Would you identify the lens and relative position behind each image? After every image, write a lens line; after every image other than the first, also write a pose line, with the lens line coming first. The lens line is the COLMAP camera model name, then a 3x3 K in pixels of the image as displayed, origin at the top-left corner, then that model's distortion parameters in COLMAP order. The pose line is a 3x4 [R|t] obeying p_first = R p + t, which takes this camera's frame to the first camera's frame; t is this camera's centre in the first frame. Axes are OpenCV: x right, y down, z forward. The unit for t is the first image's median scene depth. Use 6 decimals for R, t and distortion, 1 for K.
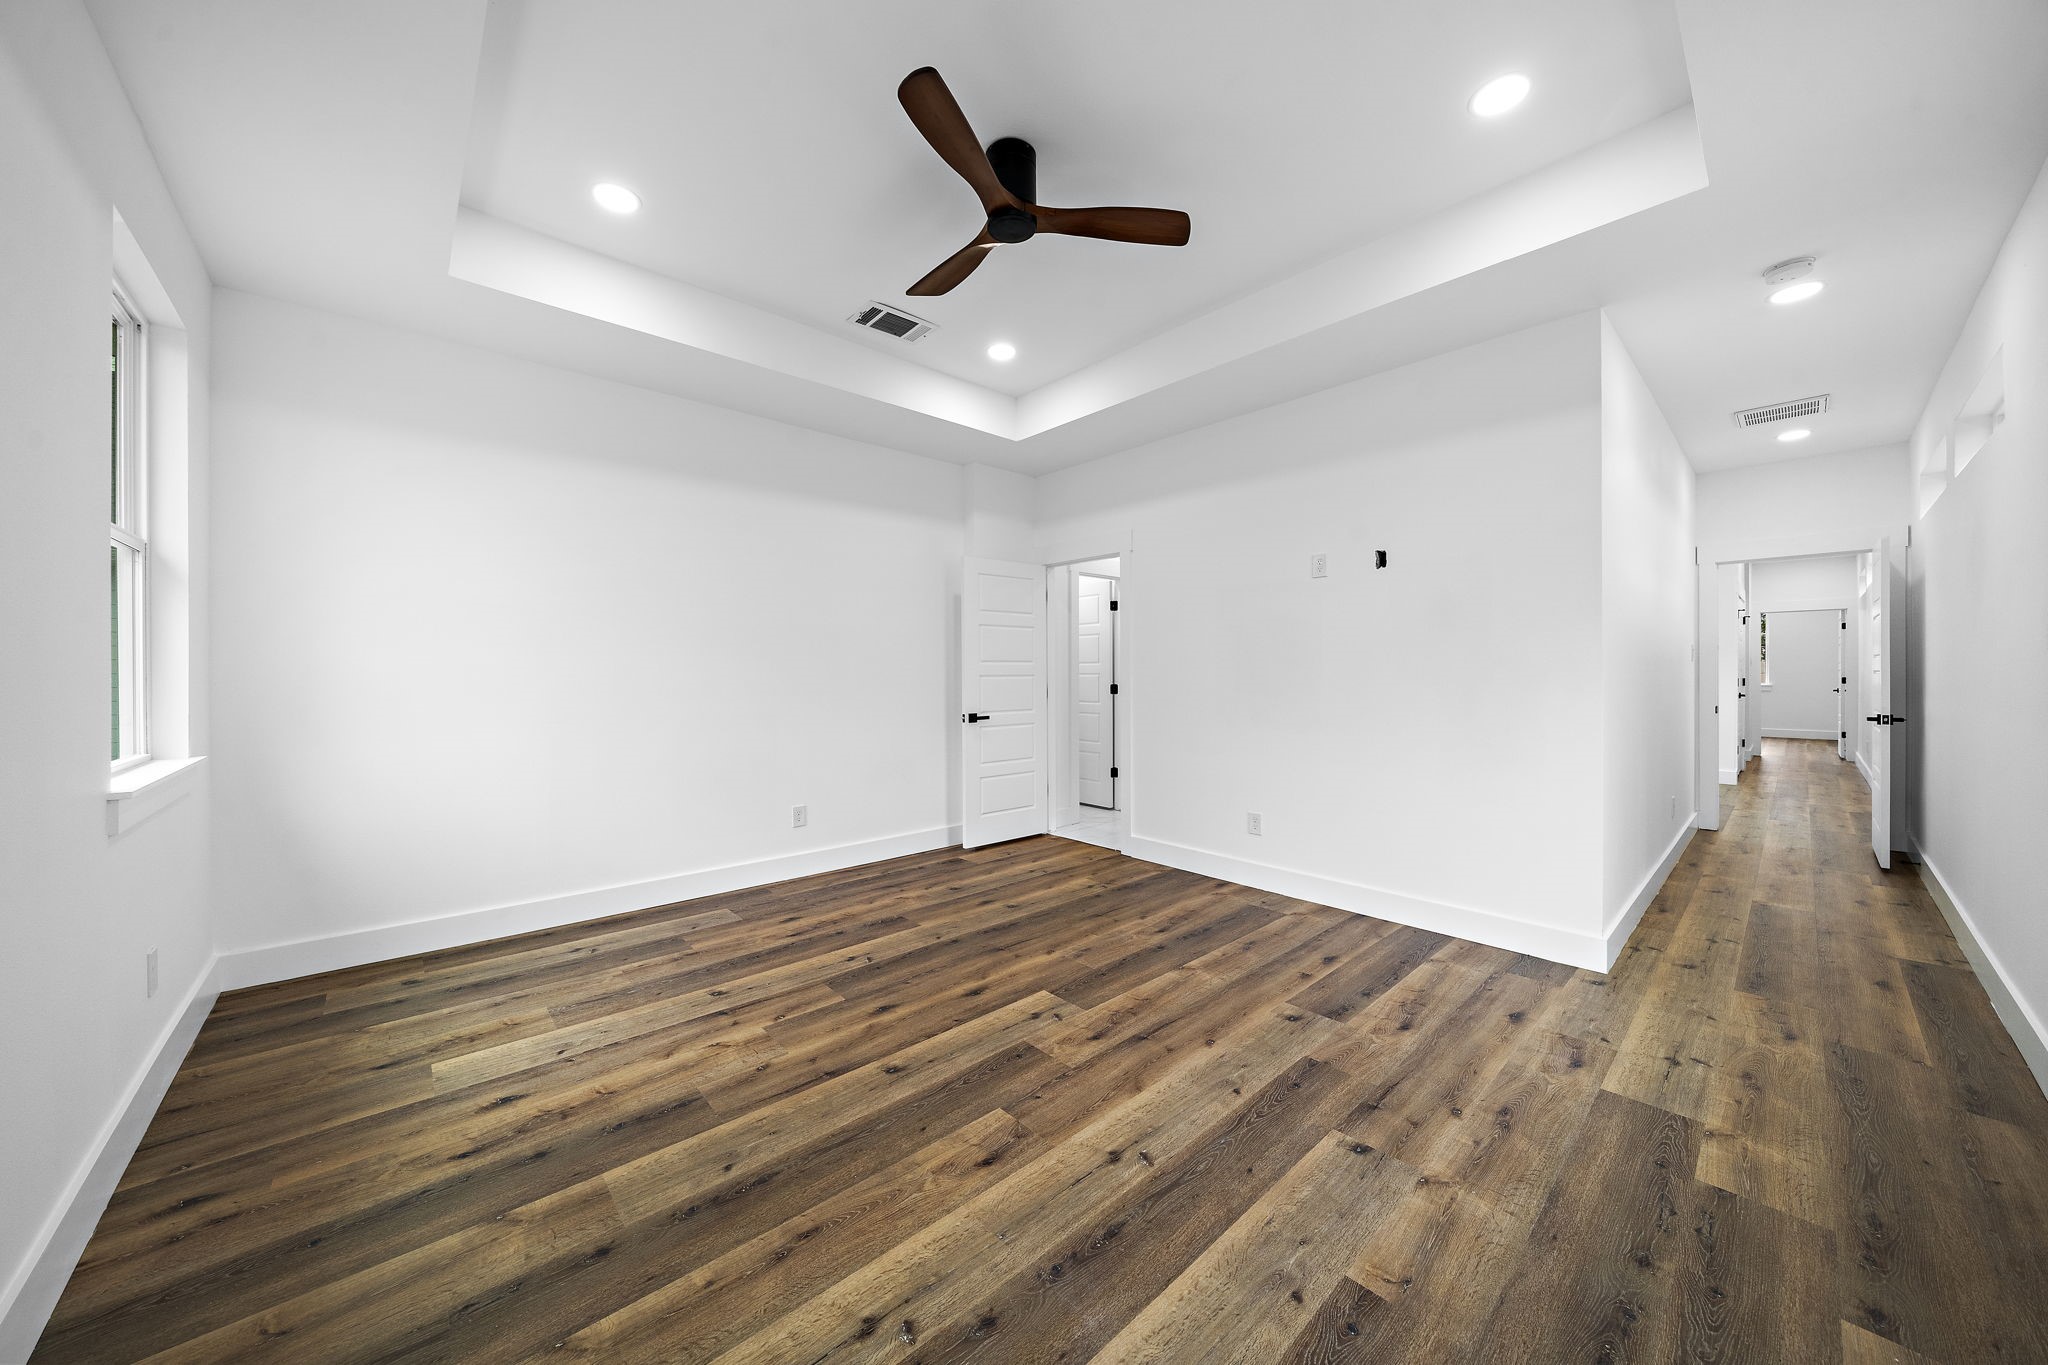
lens RADIAL K [[694.2, 0, 1023.6], [0, 694.2, 674.7], [0, 0, 1]] dist [-0.000665, -0.000012]
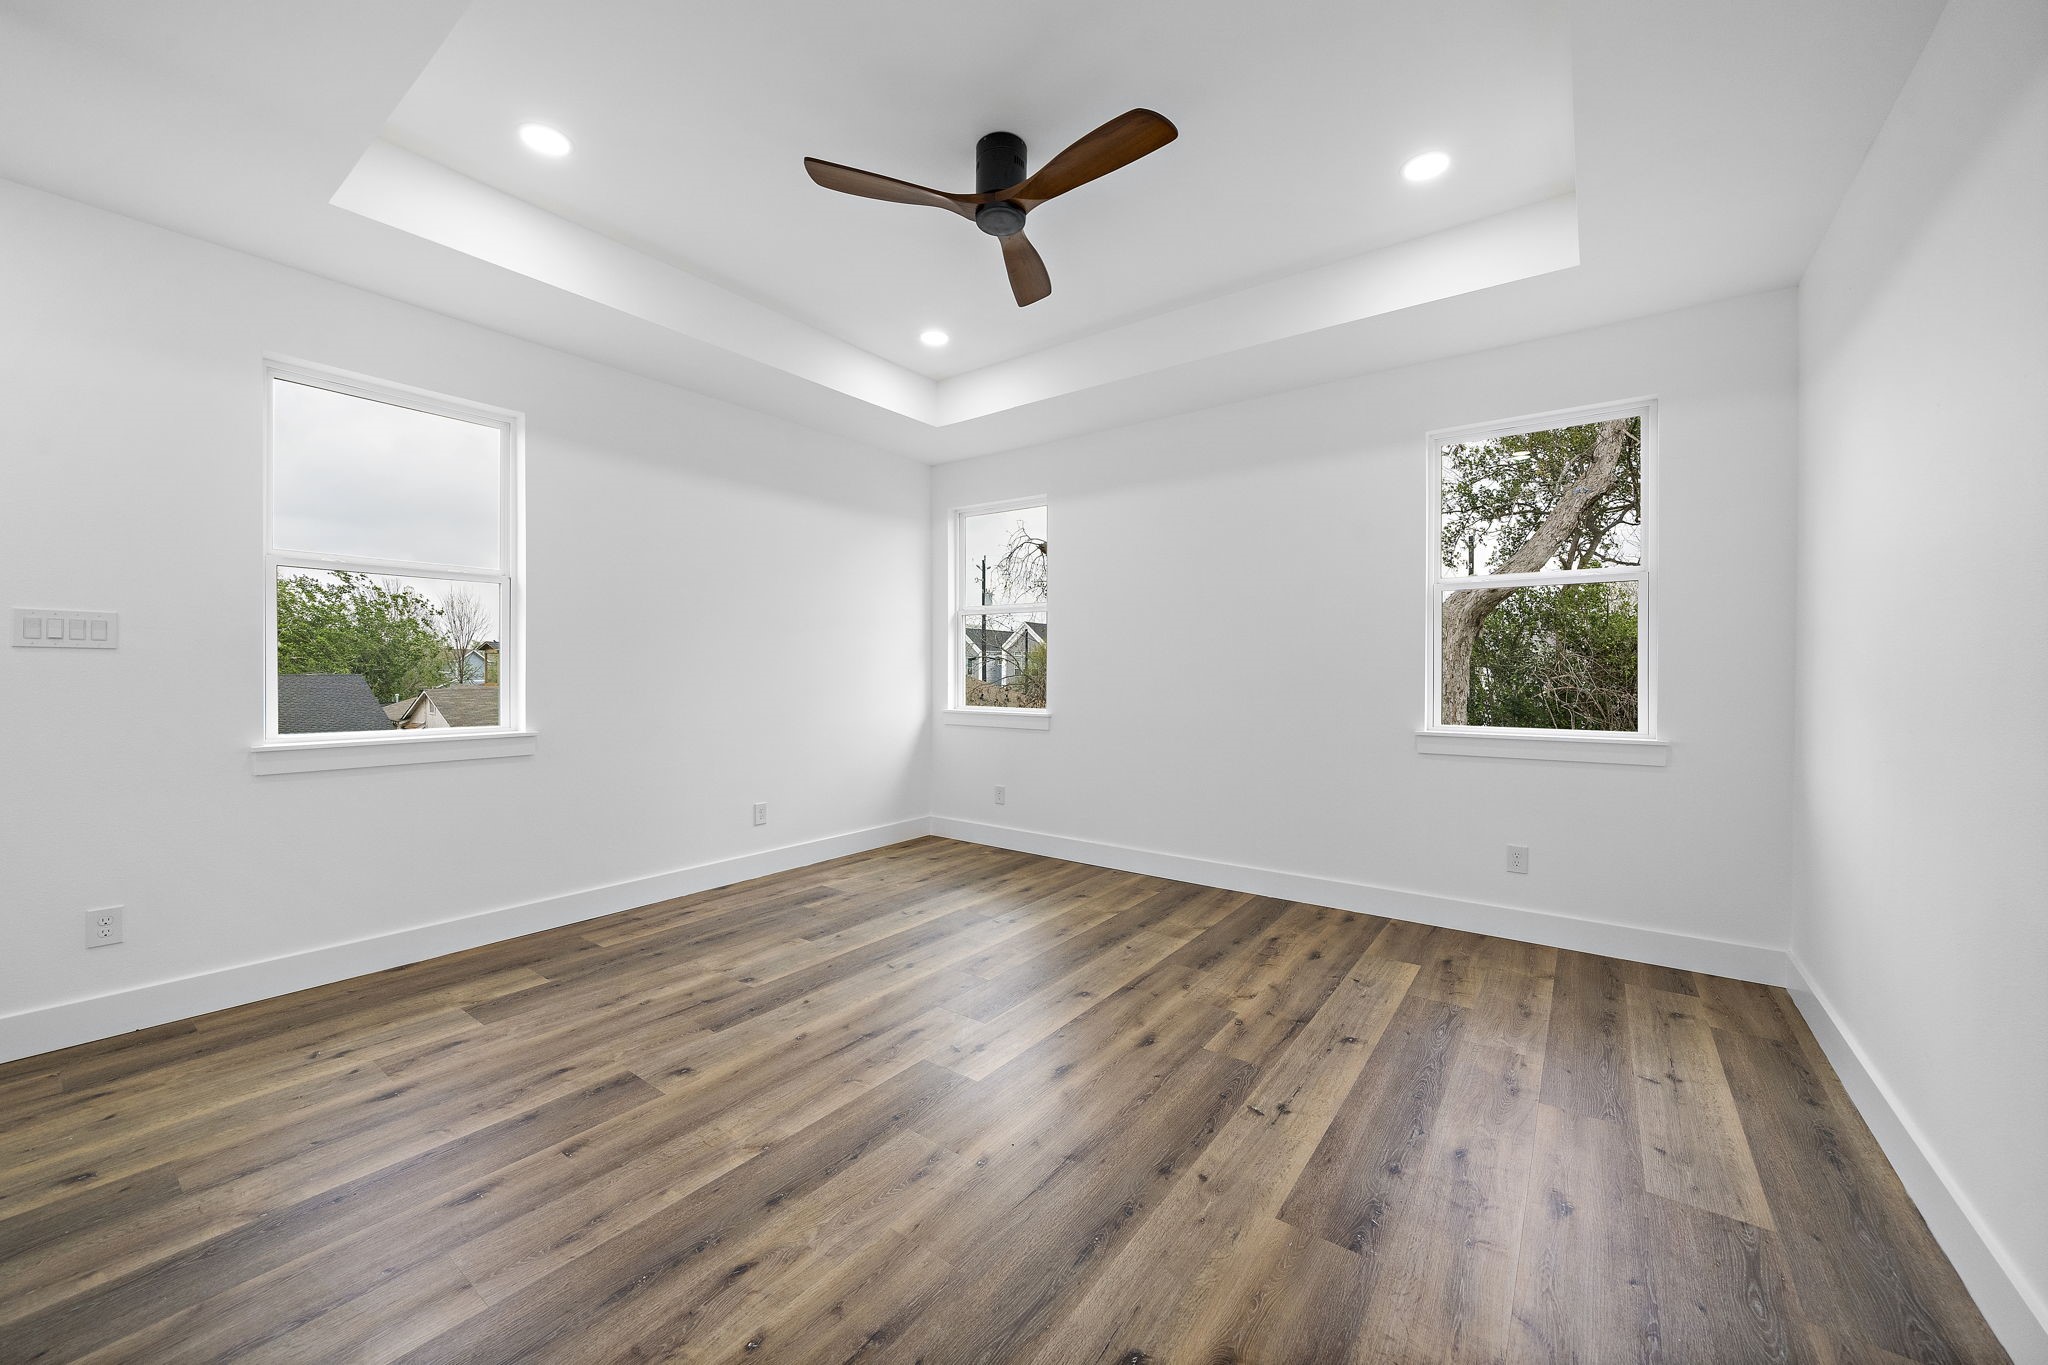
lens RADIAL K [[766.9, 0, 1023.6], [0, 766.9, 675.6], [0, 0, 1]] dist [-0.000654, -0.000041]
pose [[-0.980121, -0.000568, -0.198400, 0.170347], [-0.001982, 0.999974, 0.006931, -0.002683], [0.198391, 0.007186, -0.980097, 2.111571]]
